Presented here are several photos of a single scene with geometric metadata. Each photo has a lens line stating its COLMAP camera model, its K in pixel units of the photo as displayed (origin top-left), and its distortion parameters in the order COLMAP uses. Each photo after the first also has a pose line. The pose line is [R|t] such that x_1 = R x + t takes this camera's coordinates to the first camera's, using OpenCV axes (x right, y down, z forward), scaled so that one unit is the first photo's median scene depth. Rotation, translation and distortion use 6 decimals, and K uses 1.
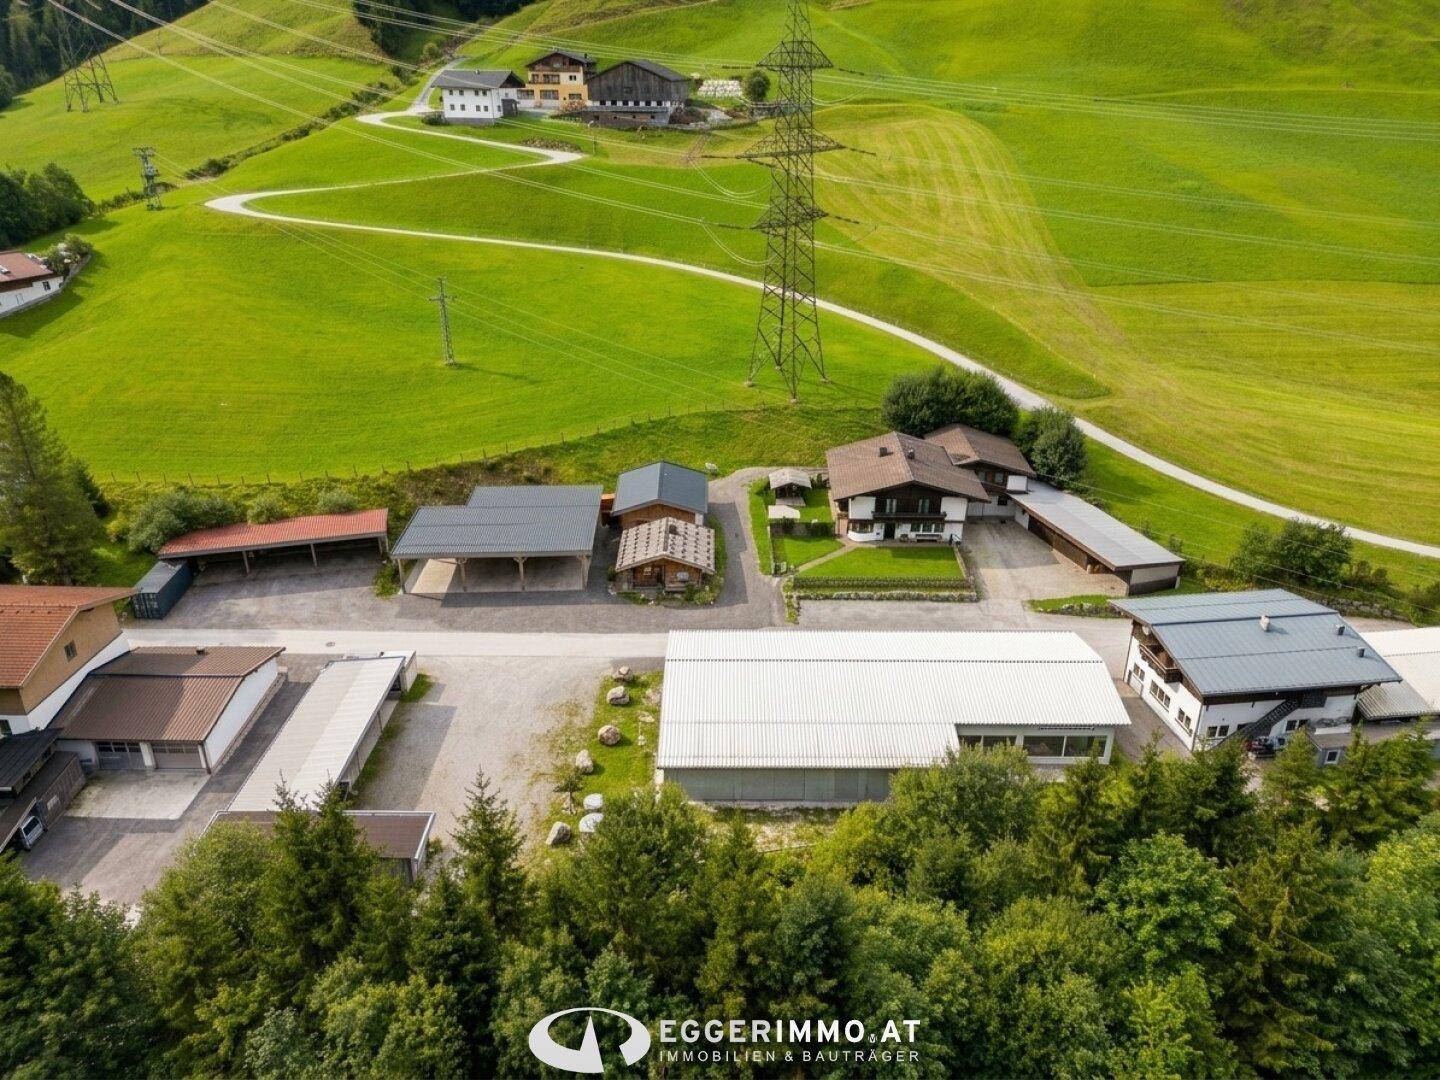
lens RADIAL K [[1011.7, 0, 720.0], [0, 1011.7, 540.0], [0, 0, 1]] dist [0.074949, -0.077450]
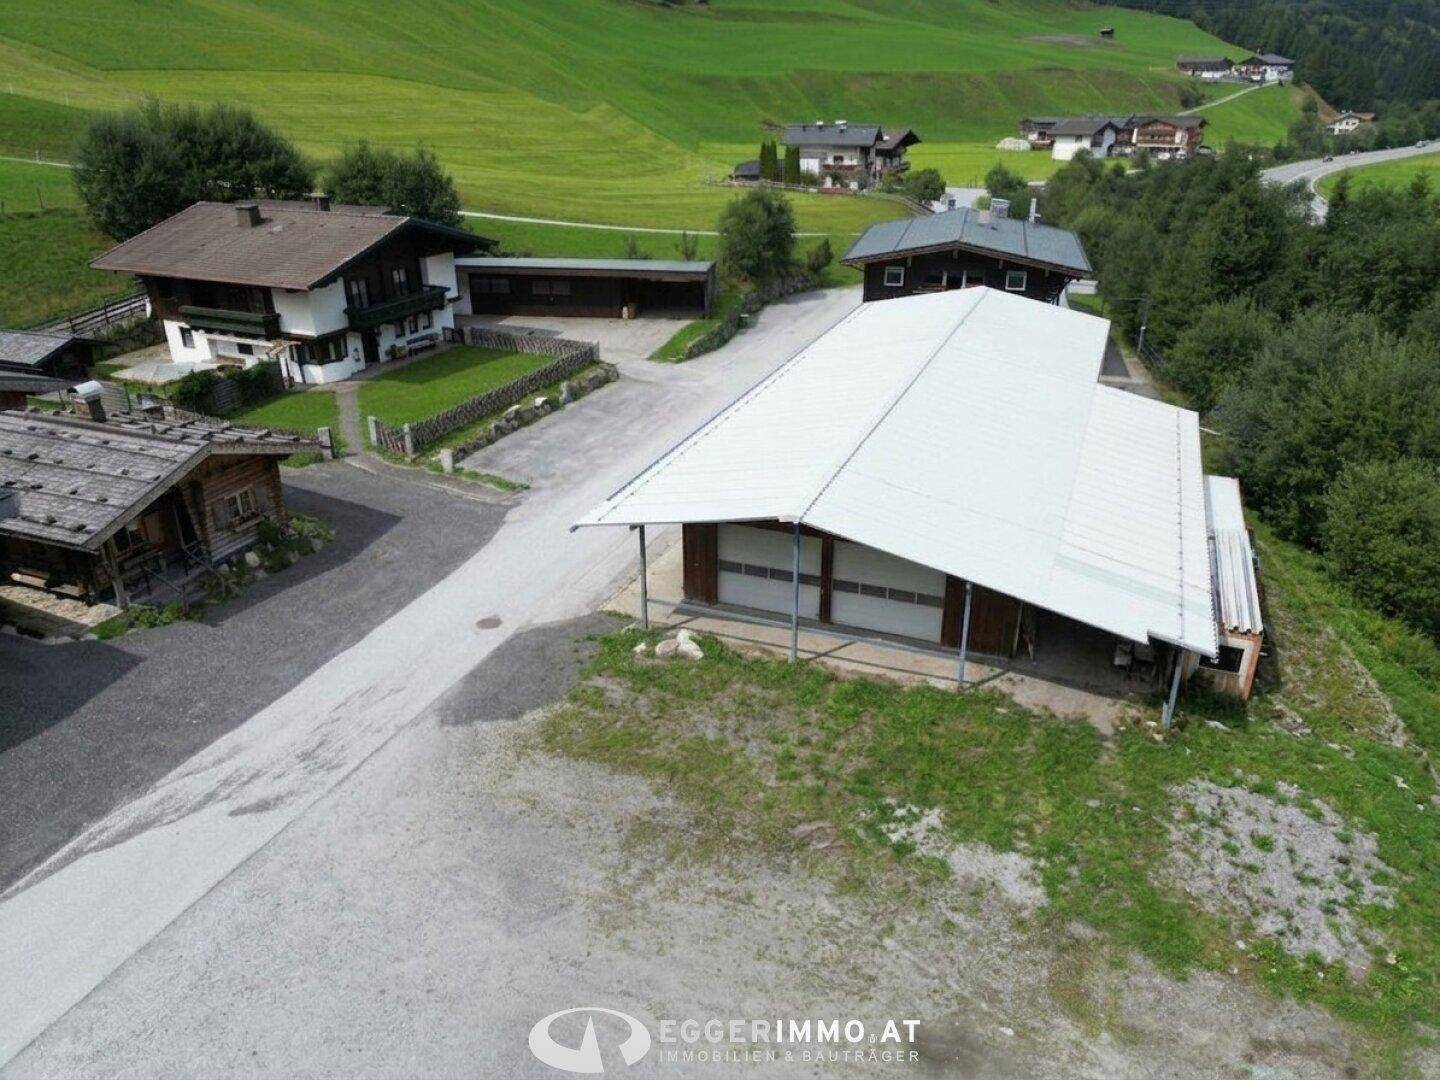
lens RADIAL K [[1011.7, 0, 720.0], [0, 1011.7, 540.0], [0, 0, 1]] dist [0.074949, -0.077450]
pose [[0.364424, -0.383693, 0.848513, -0.129648], [0.387620, 0.890986, 0.236422, 0.012831], [-0.846726, 0.242743, 0.473424, 0.306593]]
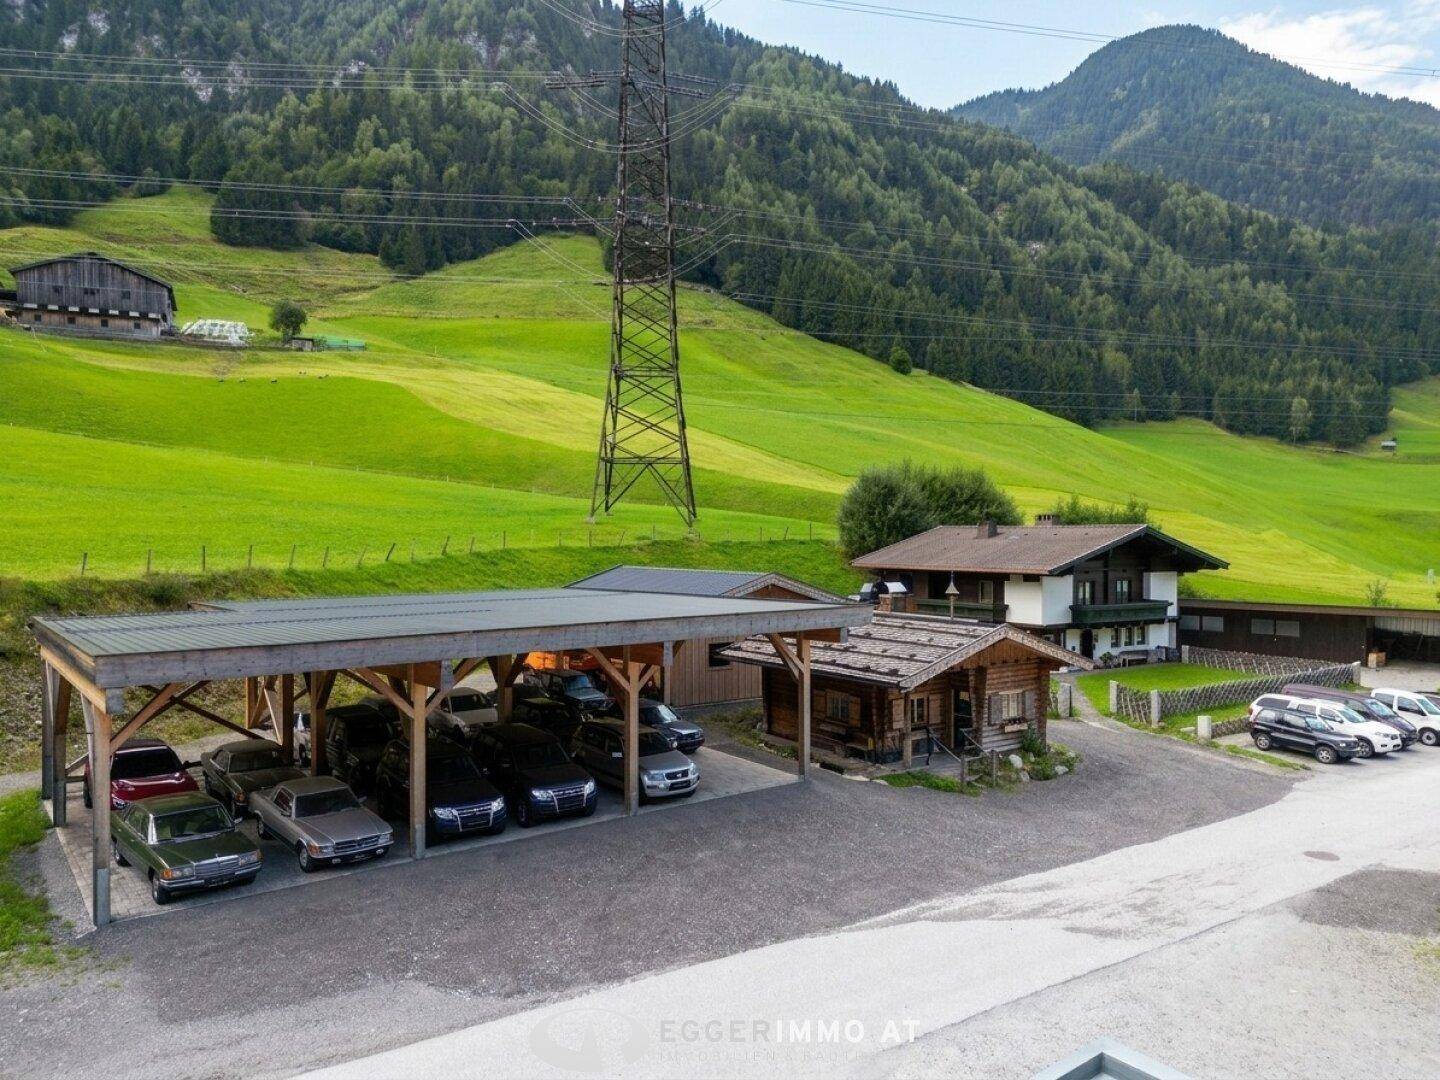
lens RADIAL K [[1011.7, 0, 720.0], [0, 1011.7, 540.0], [0, 0, 1]] dist [0.074949, -0.077450]
pose [[0.812977, 0.000528, 0.582295, -0.147652], [0.238912, 0.911650, -0.334387, 0.035549], [-0.531026, 0.410966, 0.741025, 0.341613]]
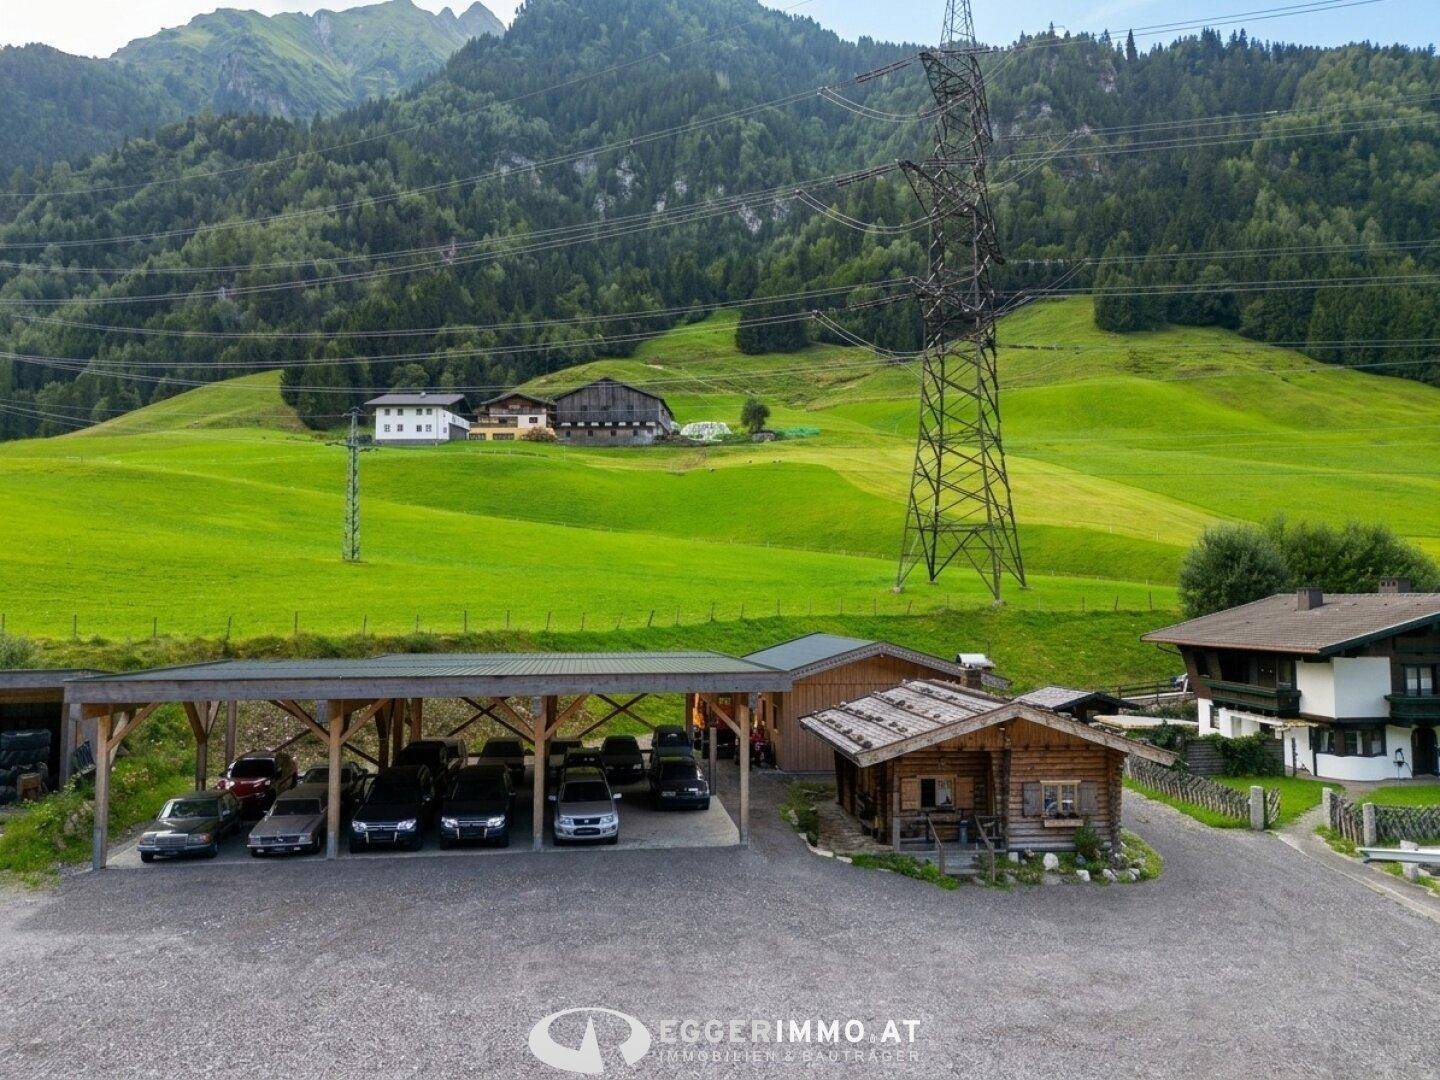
lens RADIAL K [[1011.7, 0, 720.0], [0, 1011.7, 540.0], [0, 0, 1]] dist [0.074949, -0.077450]
pose [[0.994877, 0.011858, 0.100393, -0.078485], [0.037030, 0.881324, -0.471059, 0.050059], [-0.094065, 0.472363, 0.876370, 0.310611]]
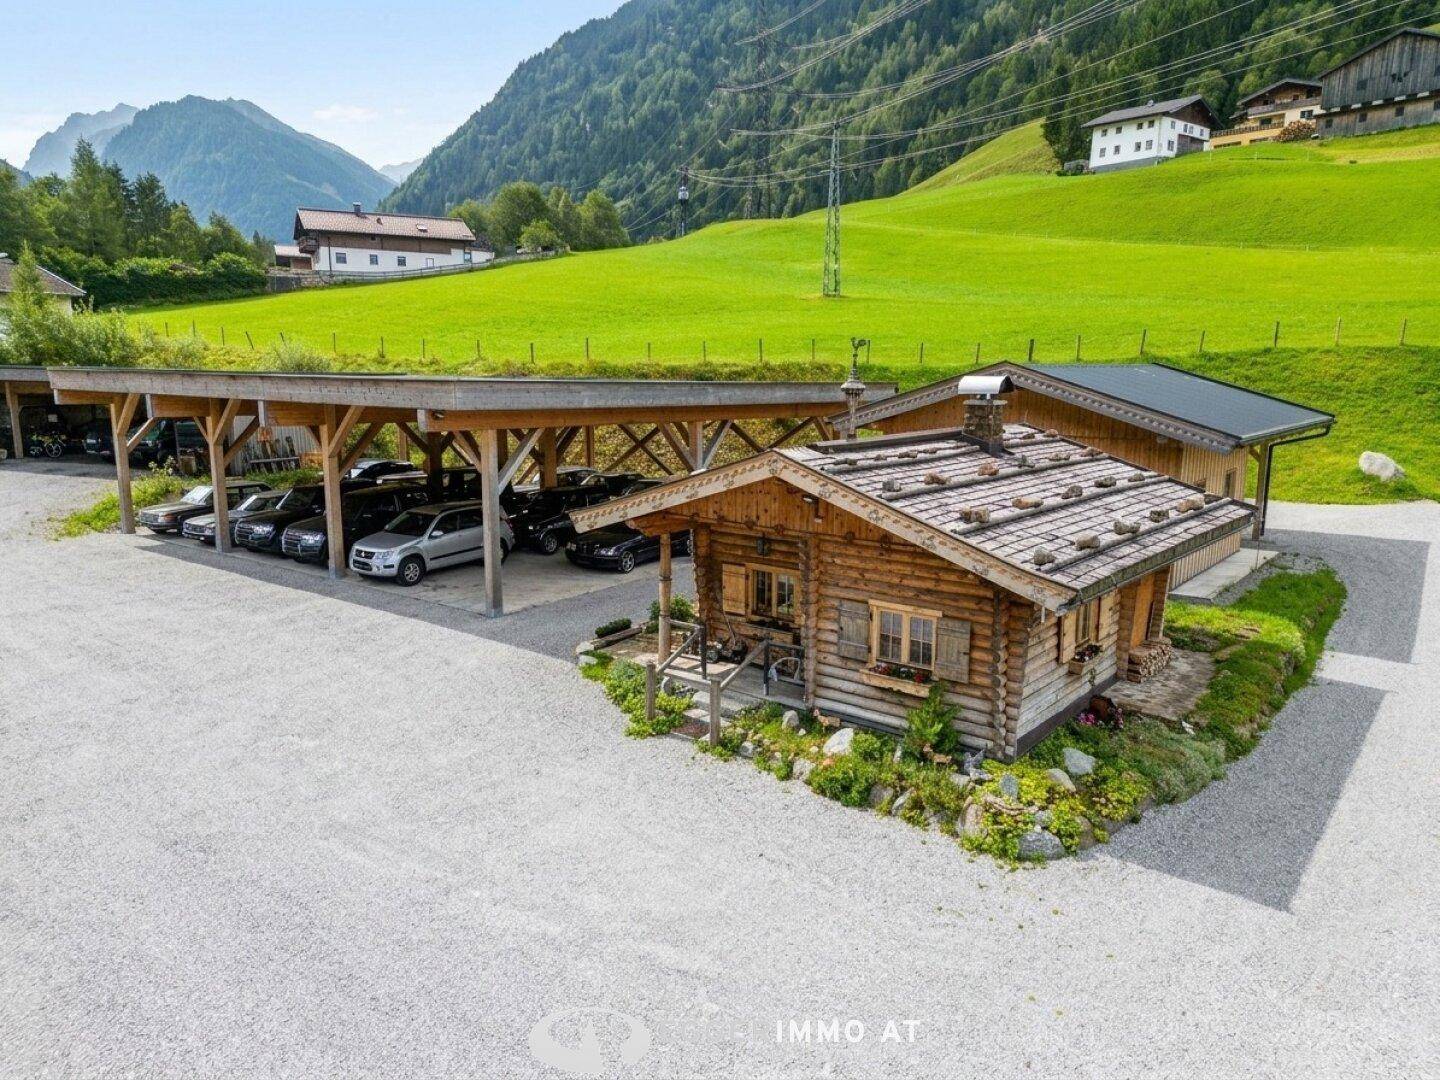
lens RADIAL K [[1011.7, 0, 720.0], [0, 1011.7, 540.0], [0, 0, 1]] dist [0.074949, -0.077450]
pose [[0.769445, 0.115431, -0.628196, 0.017175], [-0.272361, 0.948928, -0.159234, 0.025202], [0.577732, 0.293618, 0.761587, 0.381835]]
